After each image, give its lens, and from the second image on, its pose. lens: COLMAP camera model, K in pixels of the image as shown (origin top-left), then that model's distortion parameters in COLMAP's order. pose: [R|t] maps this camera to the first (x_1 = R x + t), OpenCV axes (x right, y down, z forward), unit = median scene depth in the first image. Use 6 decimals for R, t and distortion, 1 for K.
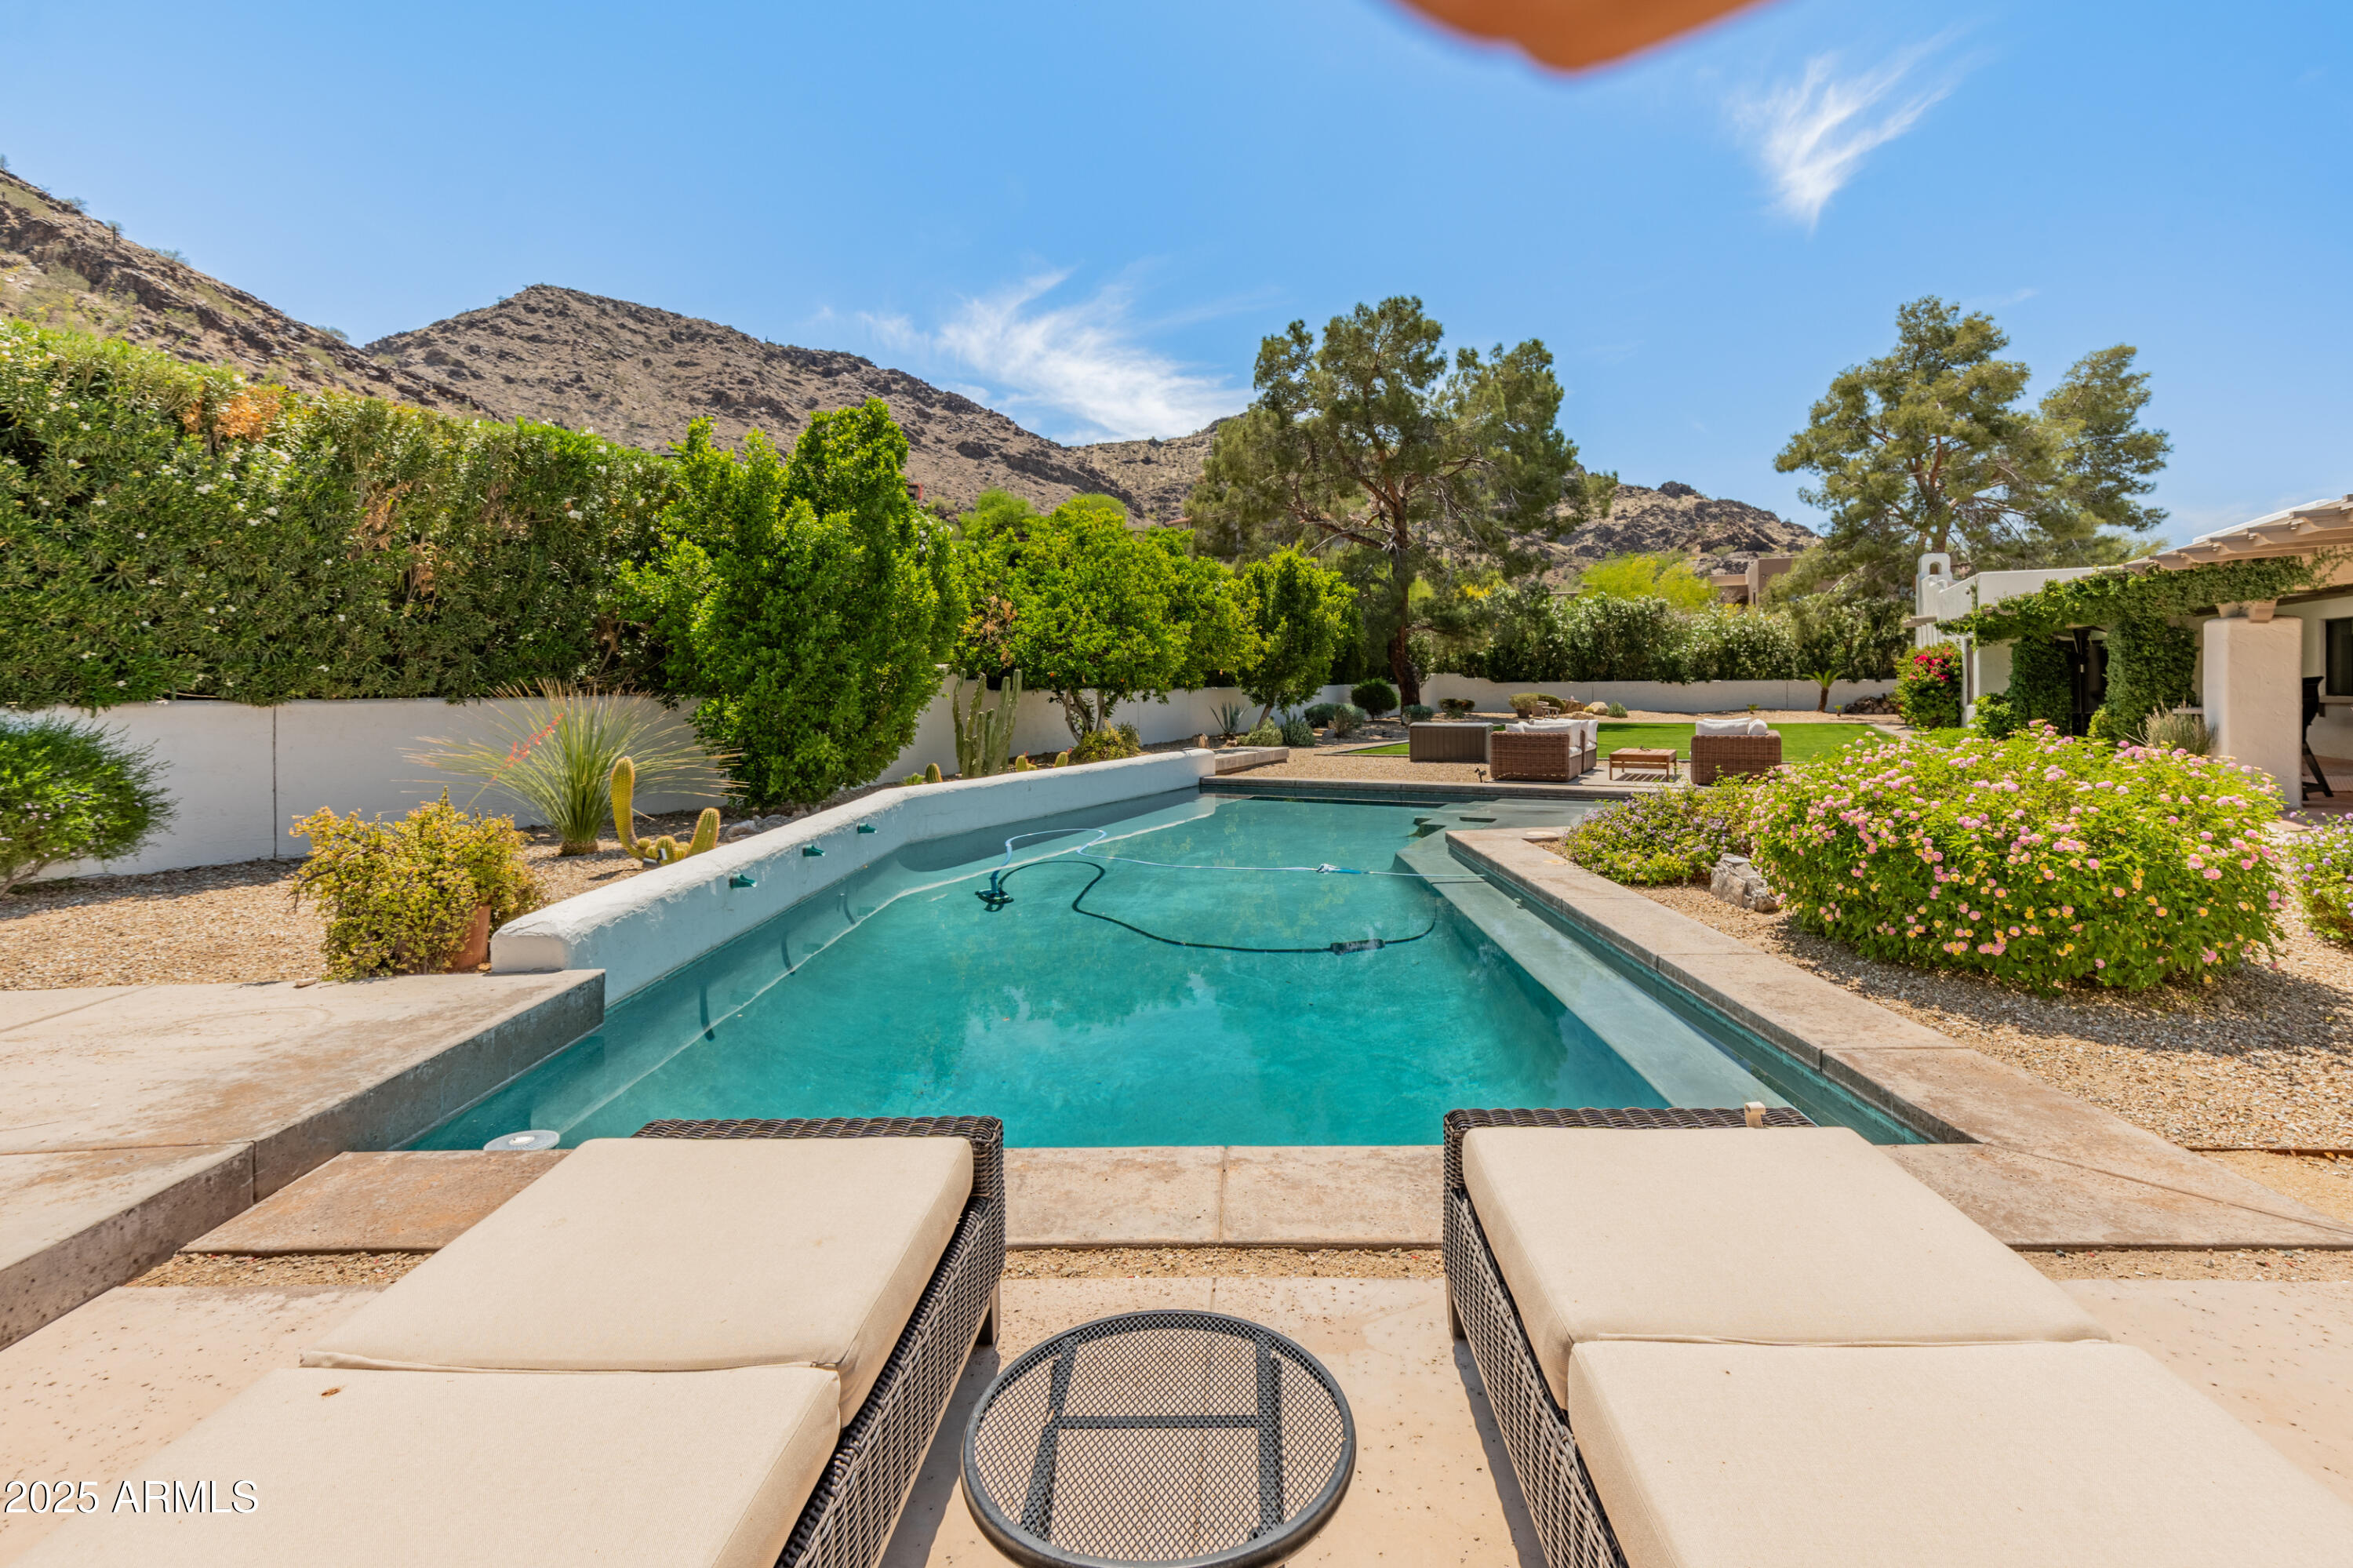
lens RADIAL K [[1093.4, 0, 1239.6], [0, 1093.4, 686.3], [0, 0, 1]] dist [0.005217, -0.001544]
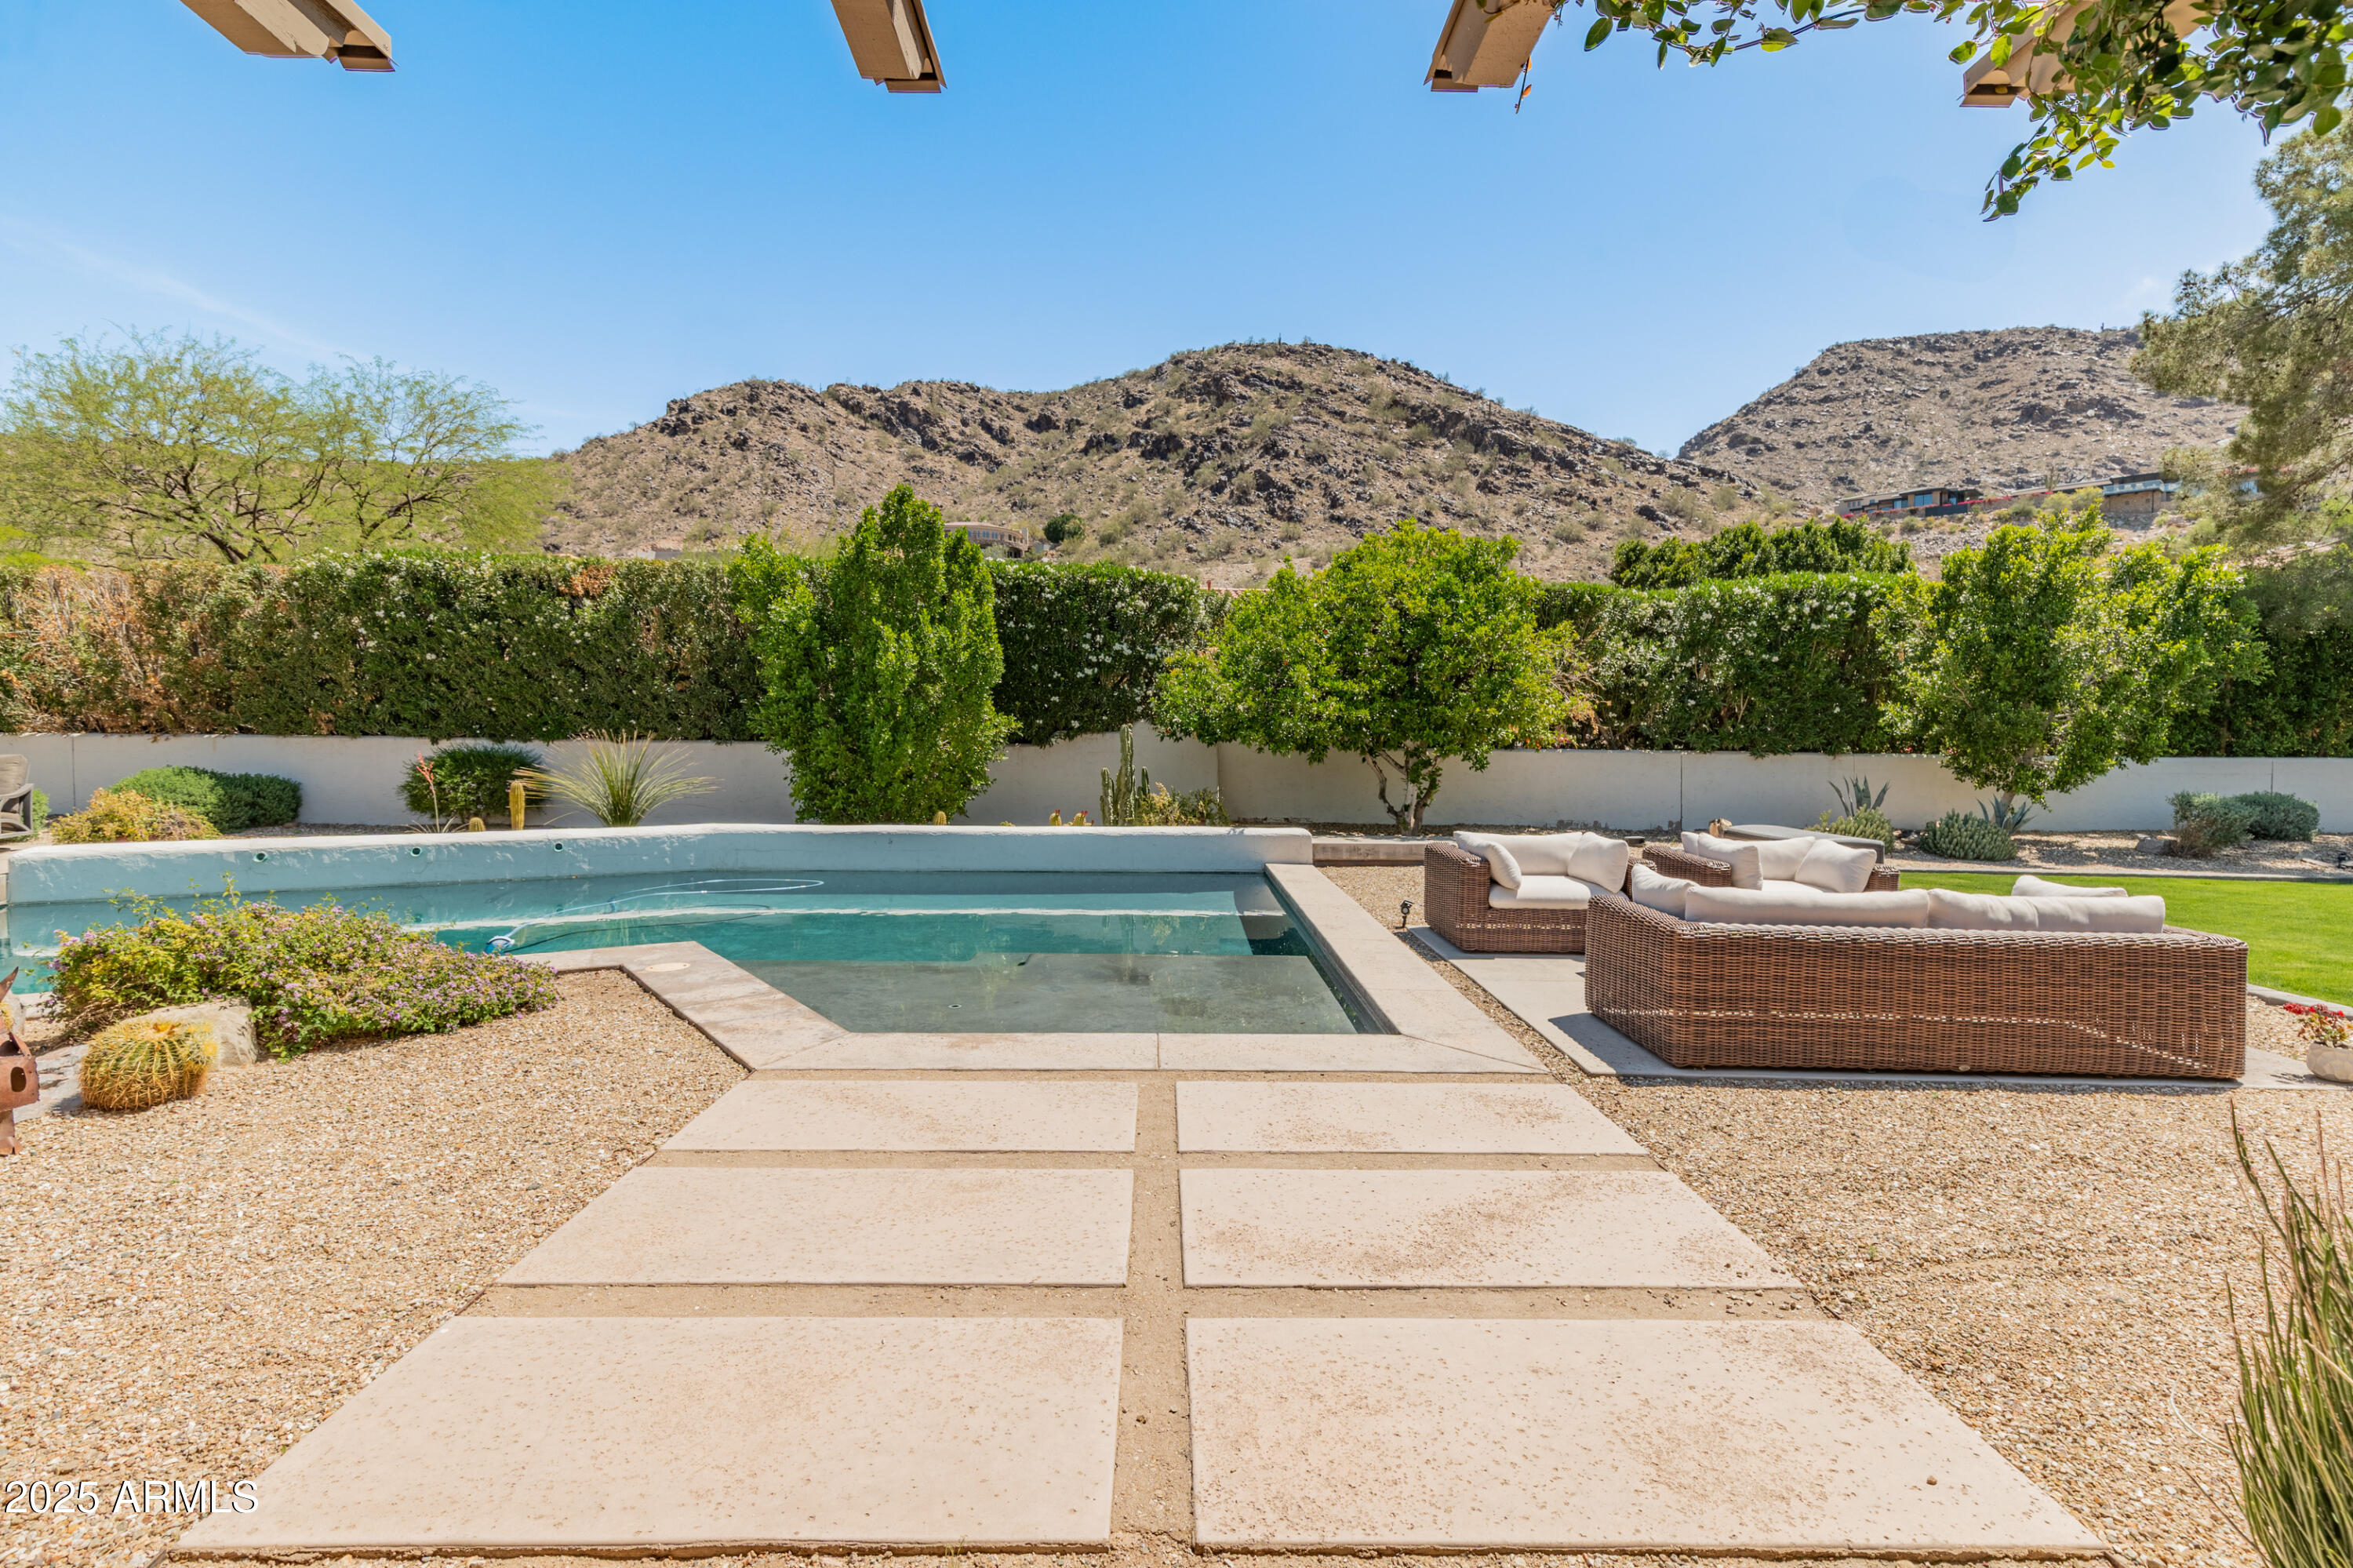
lens RADIAL K [[1093.4, 0, 1175.9], [0, 1093.4, 717.2], [0, 0, 1]] dist [0.005217, -0.001544]
pose [[0.443805, 0.000026, -0.896123, 0.233087], [-0.017894, 0.999801, -0.008833, -0.005249], [0.895945, 0.019955, 0.443717, 0.217952]]
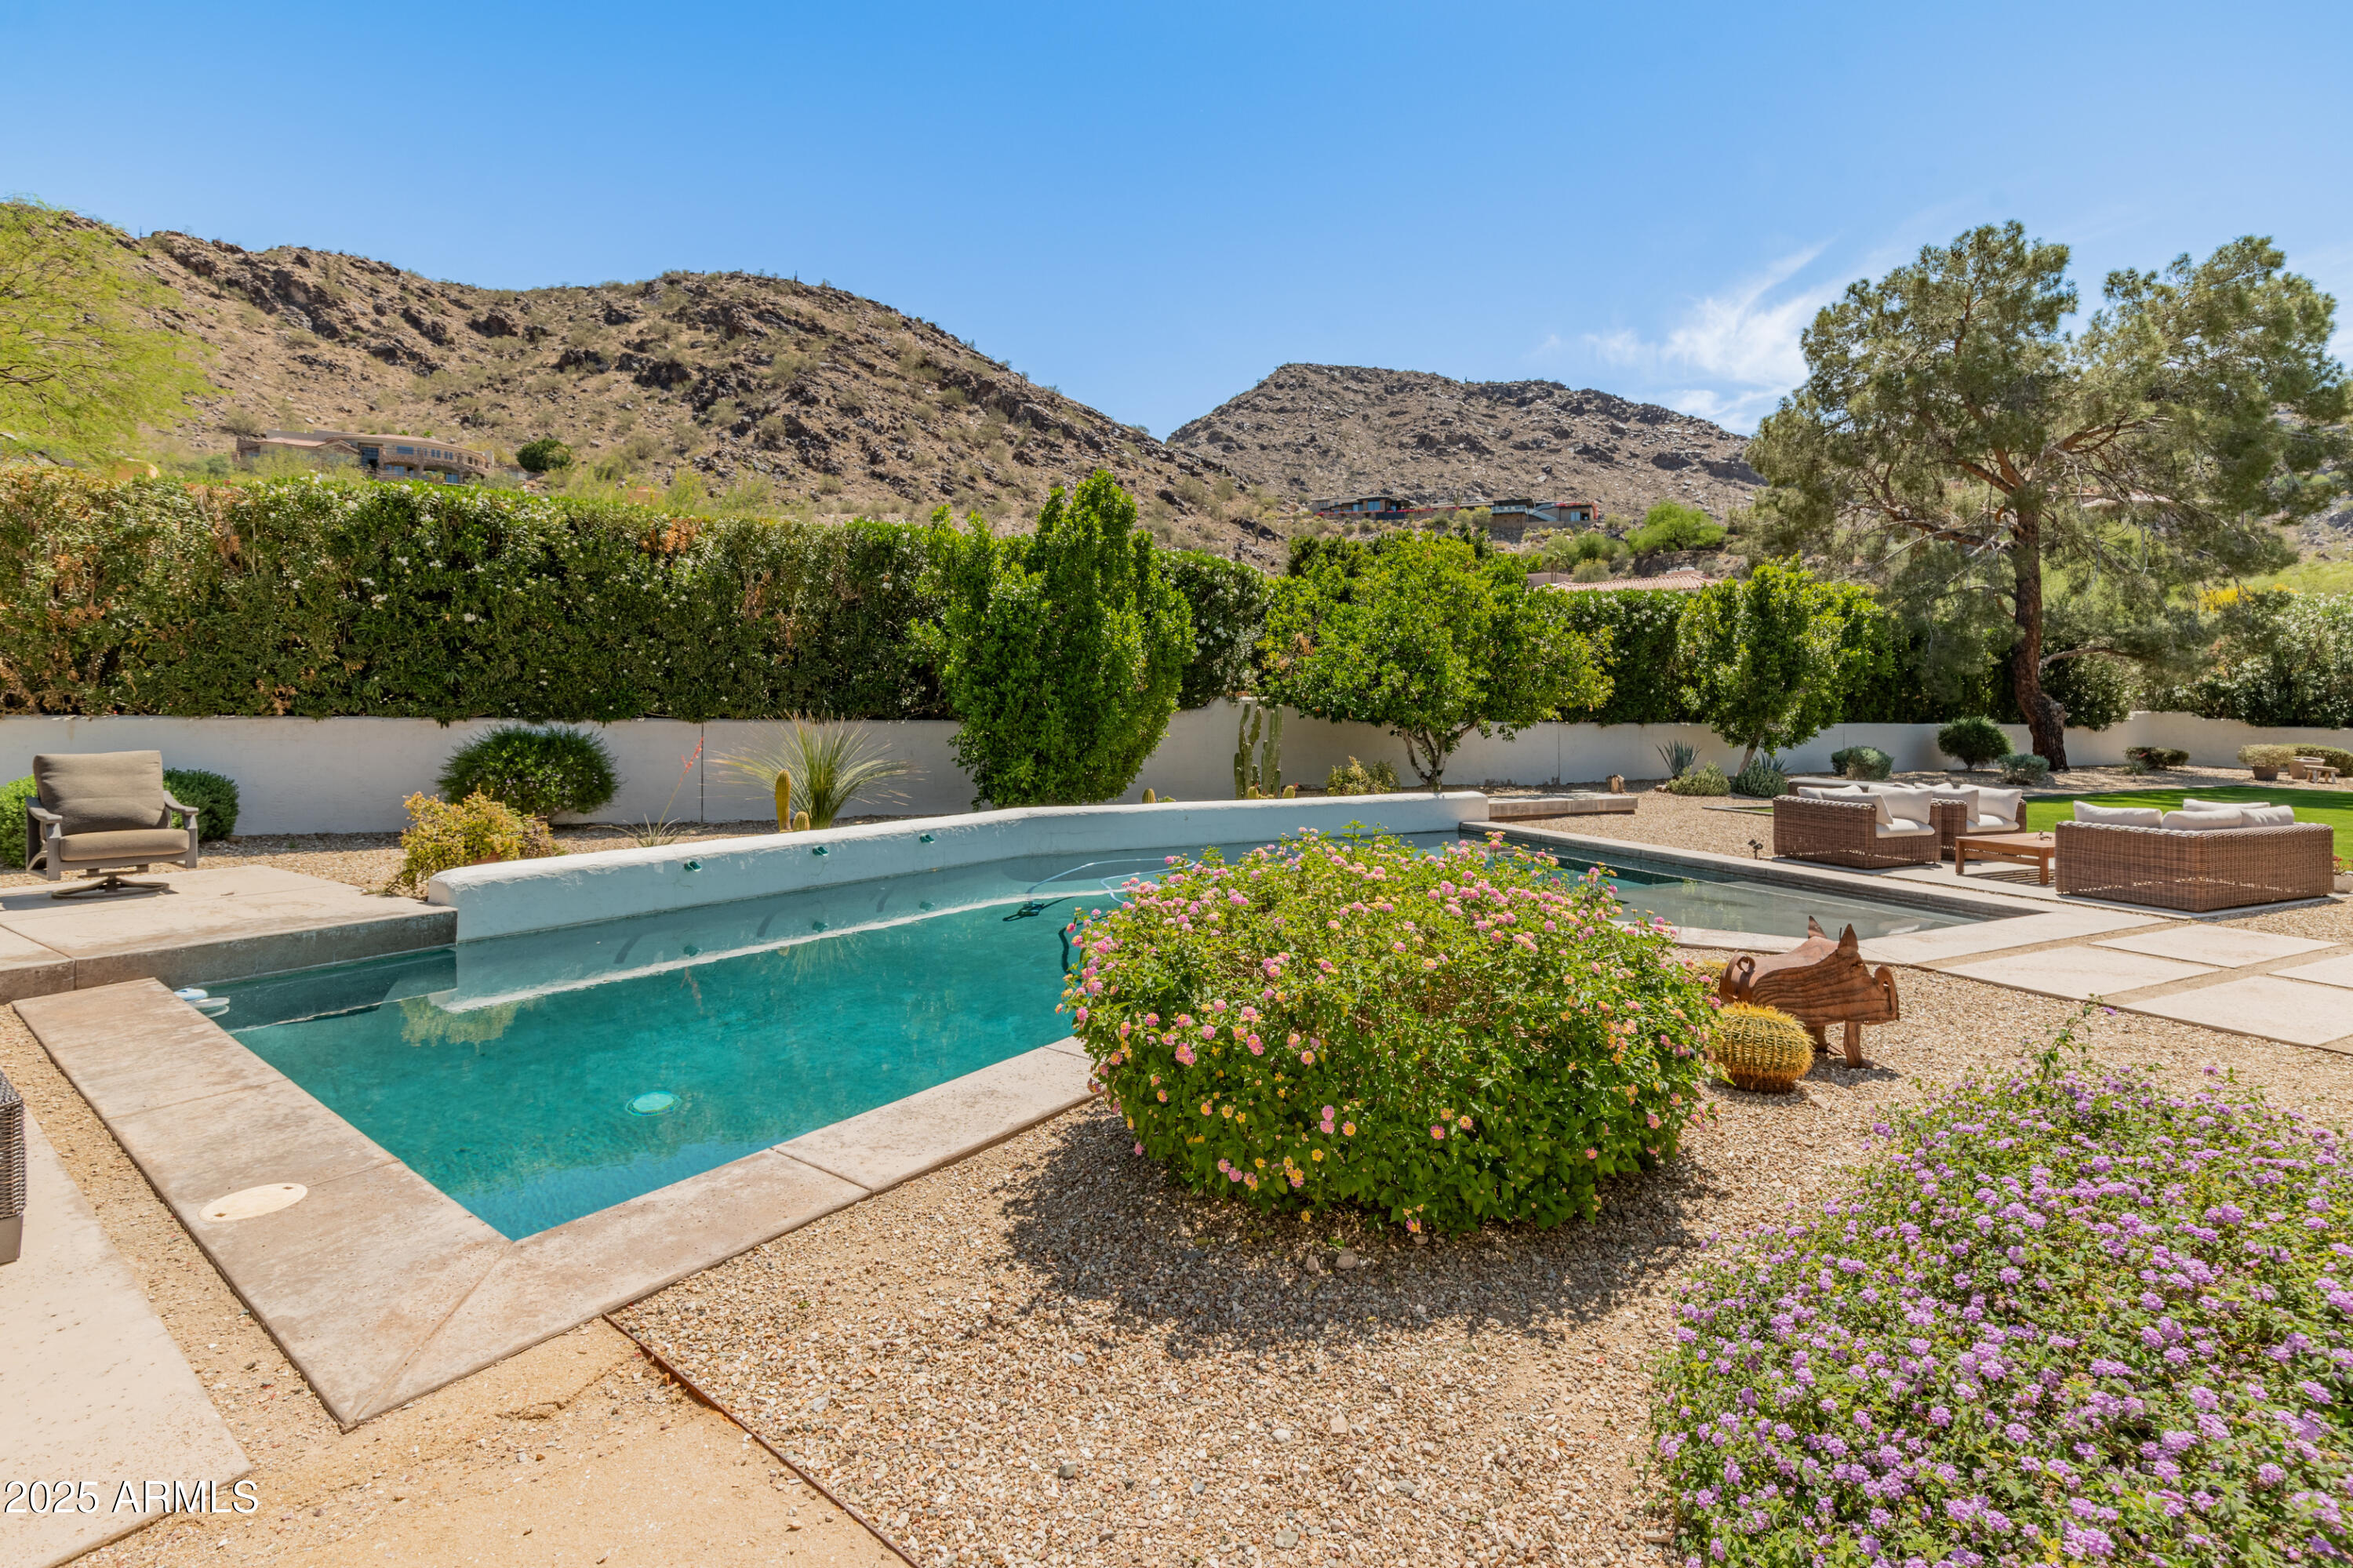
lens RADIAL K [[1093.4, 0, 1197.9], [0, 1093.4, 675.4], [0, 0, 1]] dist [0.005217, -0.001544]
pose [[0.798693, 0.004894, -0.601719, 0.129054], [-0.022459, 0.999513, -0.021681, -0.006675], [0.601320, 0.030831, 0.798414, 0.041047]]
